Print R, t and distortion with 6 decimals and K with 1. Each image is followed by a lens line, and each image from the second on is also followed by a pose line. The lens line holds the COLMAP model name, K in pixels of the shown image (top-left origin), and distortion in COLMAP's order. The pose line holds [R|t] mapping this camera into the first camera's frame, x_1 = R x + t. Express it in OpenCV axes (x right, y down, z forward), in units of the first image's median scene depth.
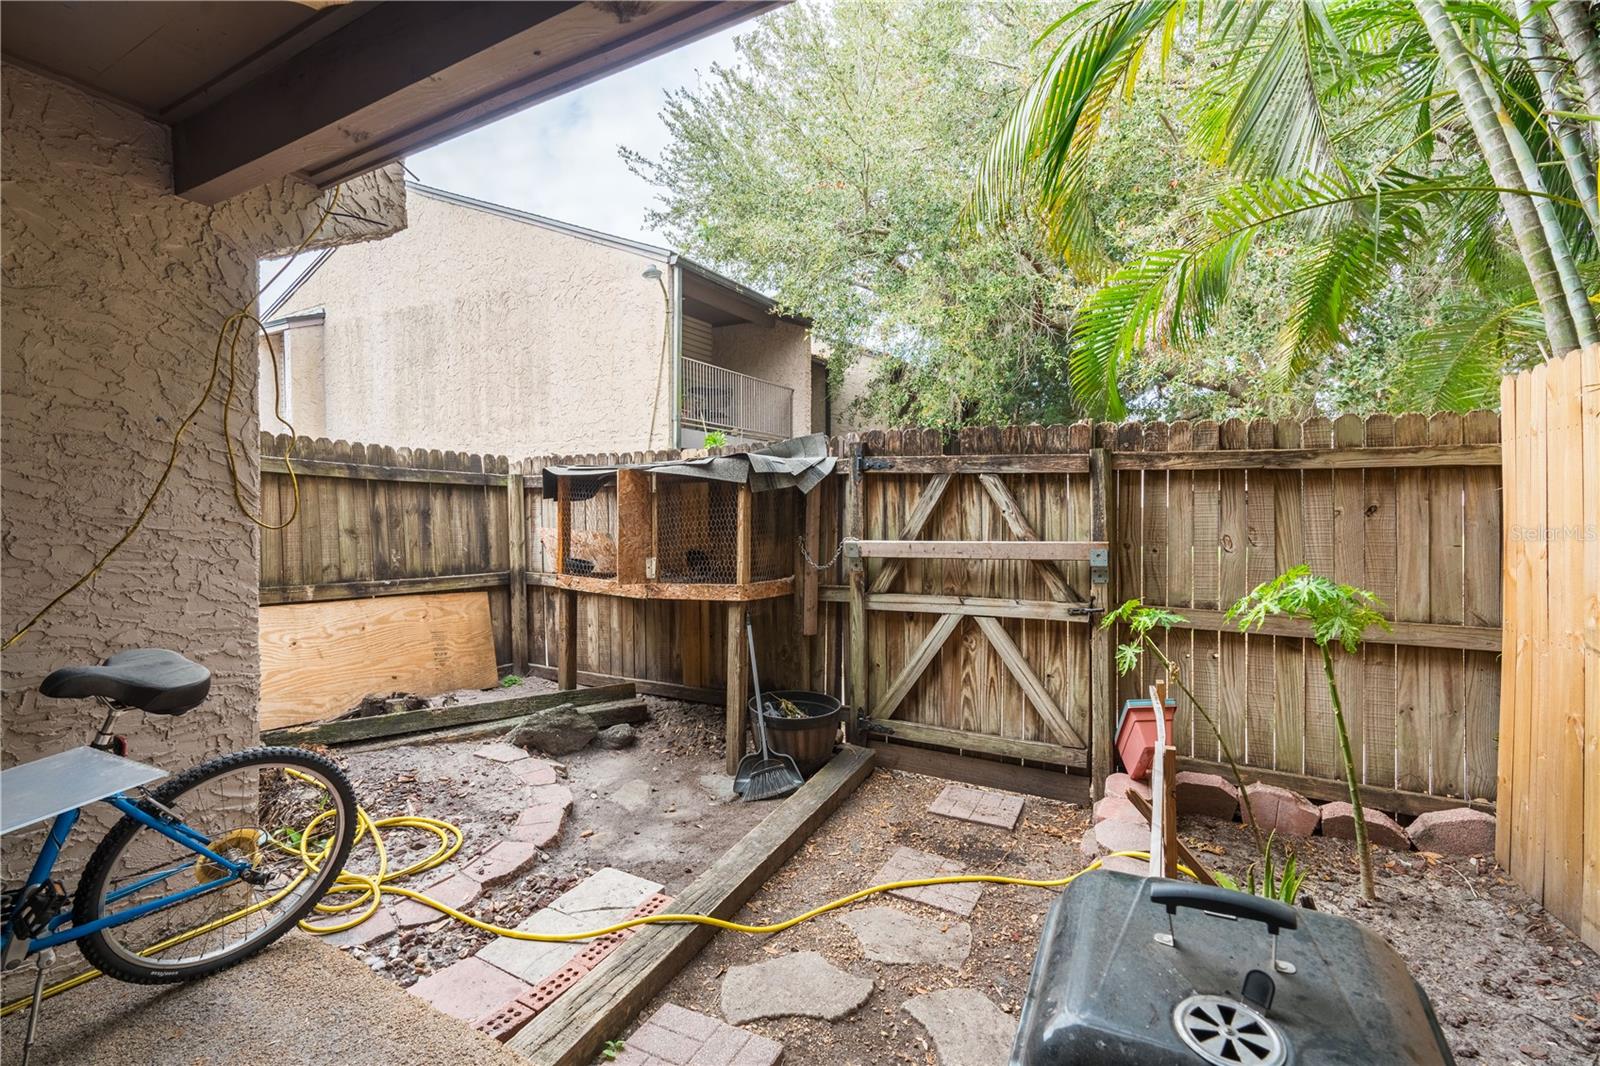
lens RADIAL K [[714.7, 0, 851.0], [0, 714.7, 531.6], [0, 0, 1]] dist [-0.009929, 0.004429]
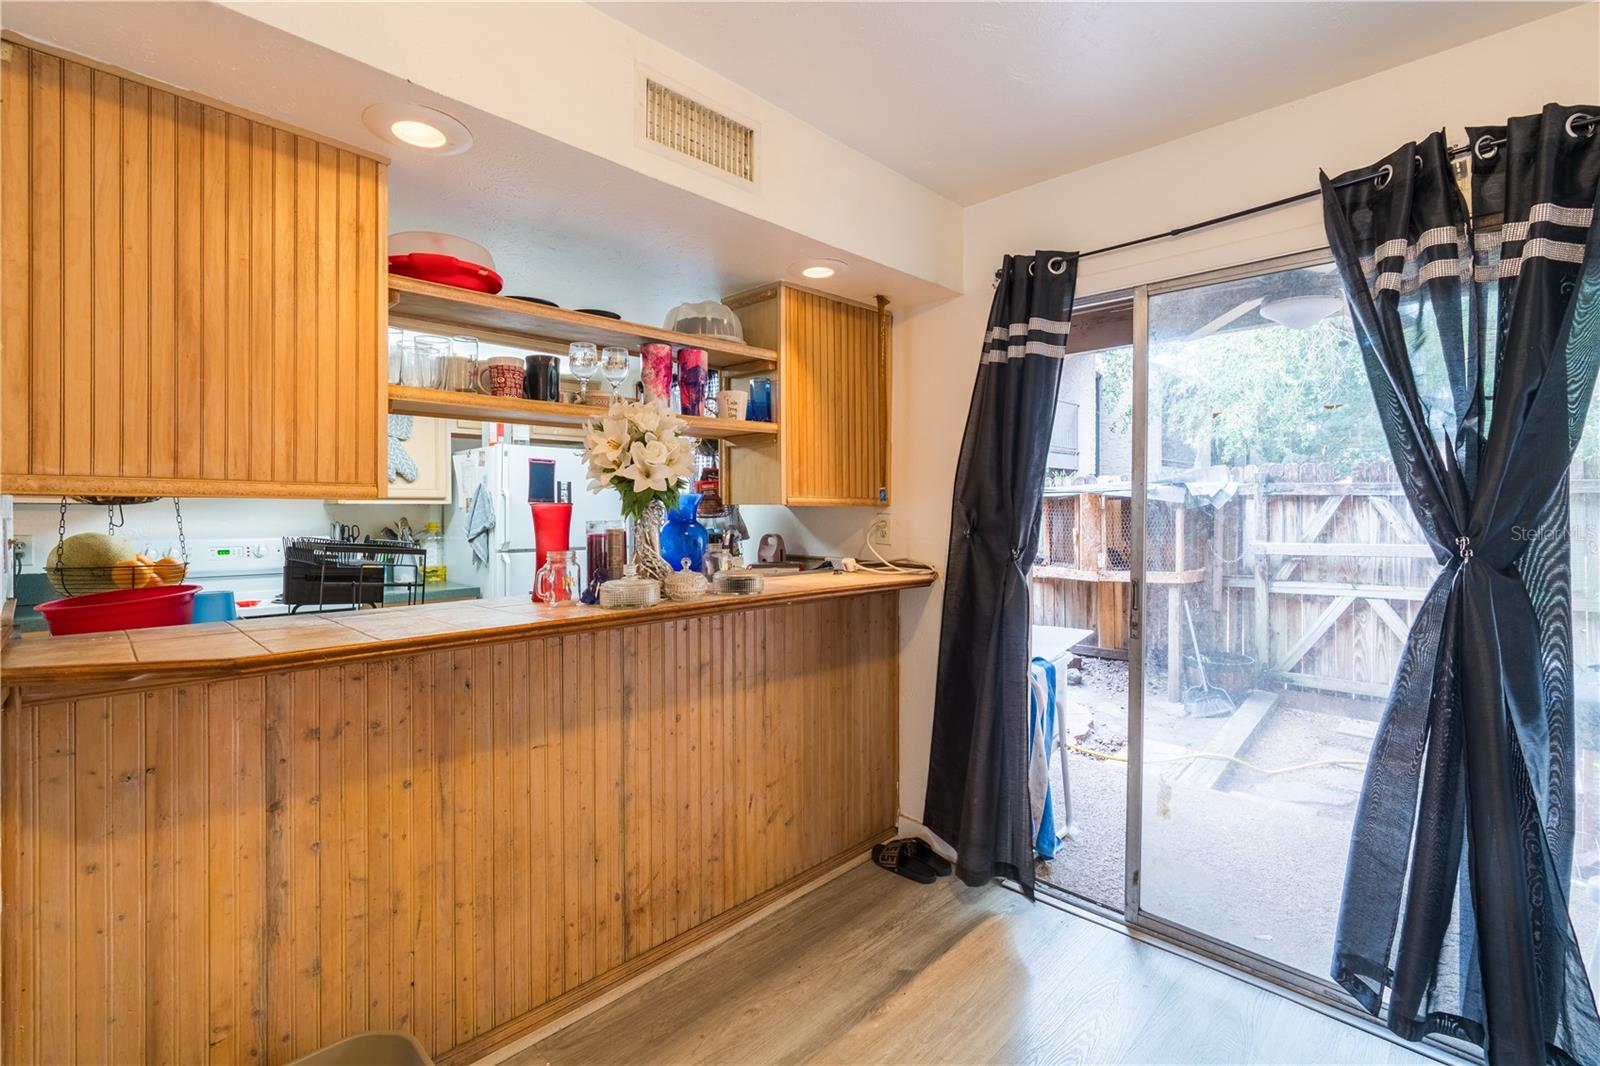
lens RADIAL K [[714.7, 0, 825.4], [0, 714.7, 513.3], [0, 0, 1]] dist [-0.009929, 0.004429]
pose [[0.967680, 0.000383, -0.252182, -0.492670], [-0.007902, 0.999554, -0.028803, 0.001650], [0.252059, 0.029865, 0.967251, -0.608556]]
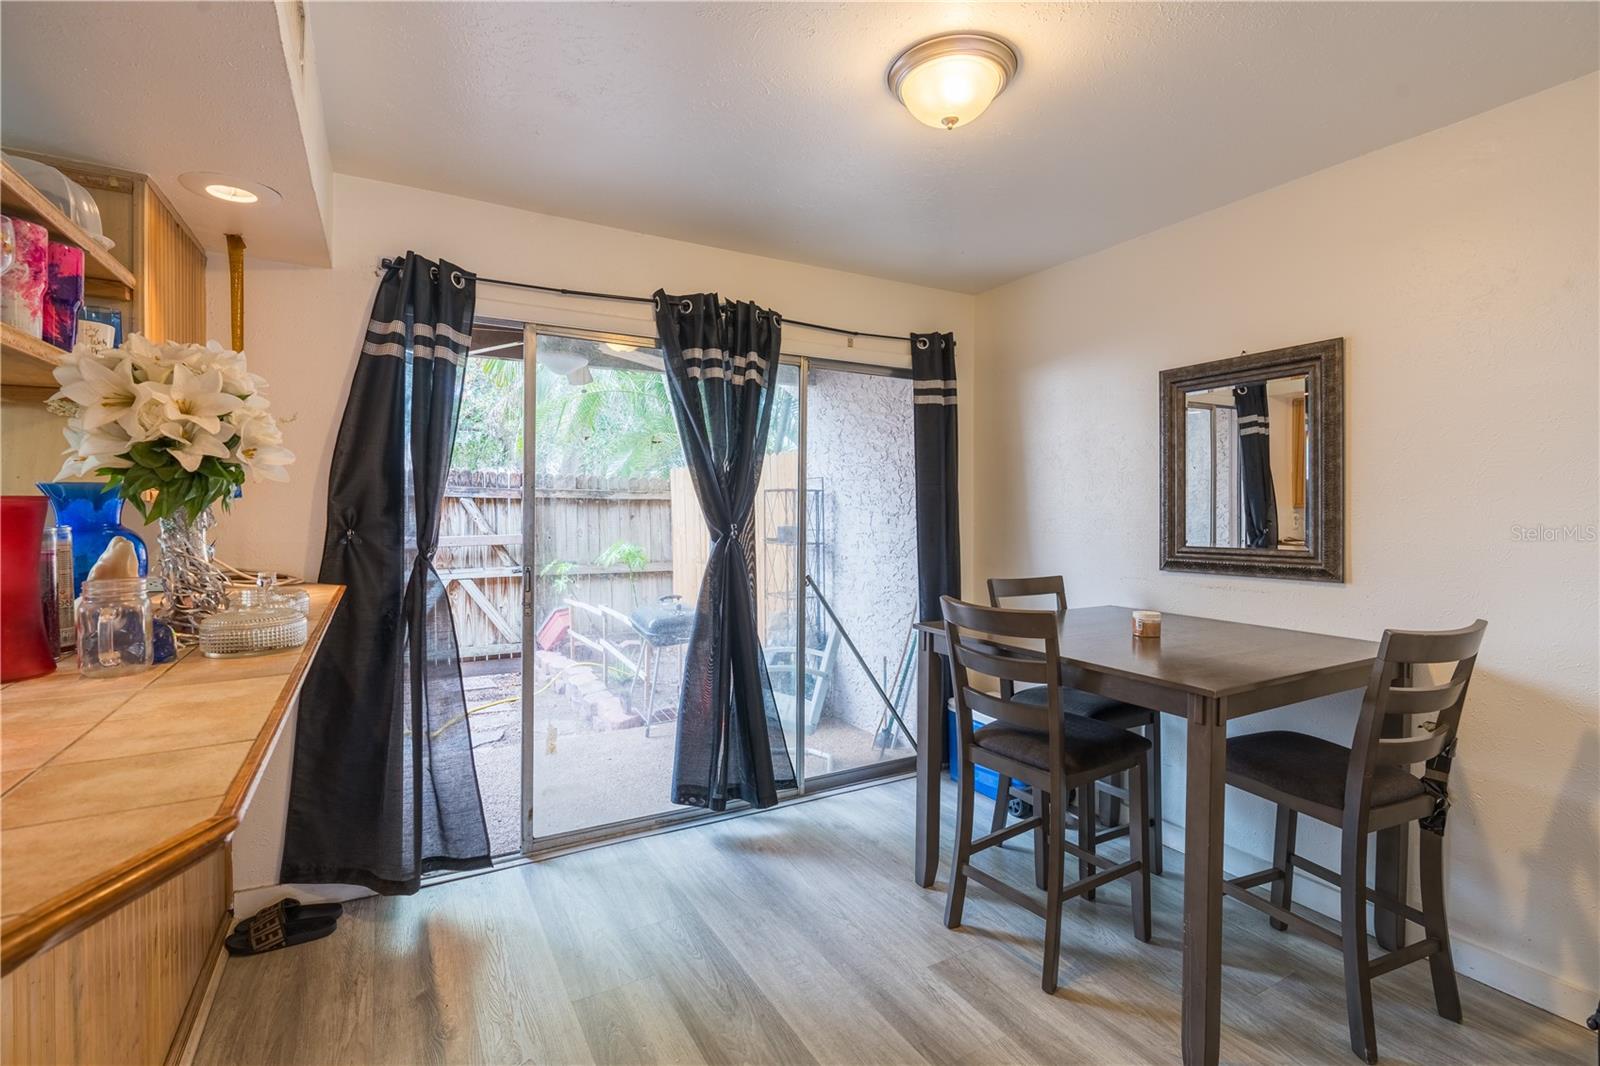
lens RADIAL K [[714.7, 0, 764.5], [0, 714.7, 515.0], [0, 0, 1]] dist [-0.009929, 0.004429]
pose [[0.541346, -0.006896, 0.840772, -0.866794], [0.027403, 0.999580, -0.009445, -0.000826], [-0.840353, 0.028152, 0.541307, -0.554336]]
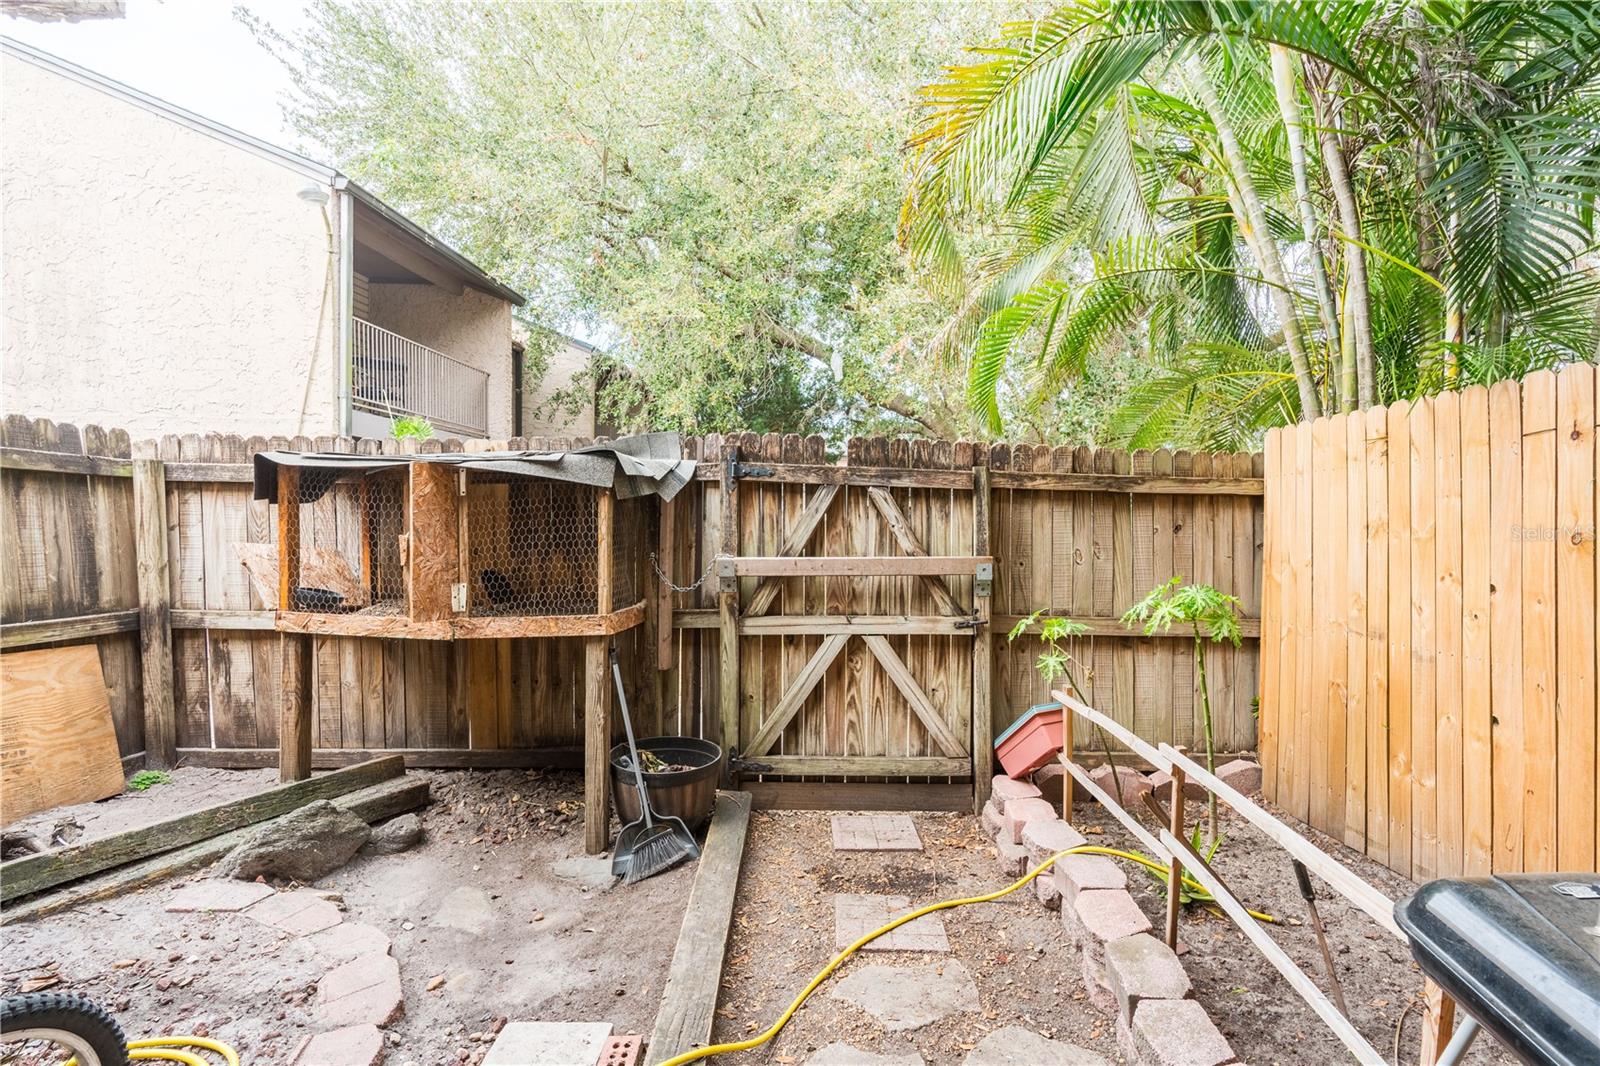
lens RADIAL K [[714.7, 0, 836.6], [0, 714.7, 548.0], [0, 0, 1]] dist [-0.009929, 0.004429]
pose [[0.875041, -0.005330, 0.484019, -0.315658], [0.001149, 0.999959, 0.008934, -0.006751], [-0.484047, -0.007261, 0.875012, 0.178291]]
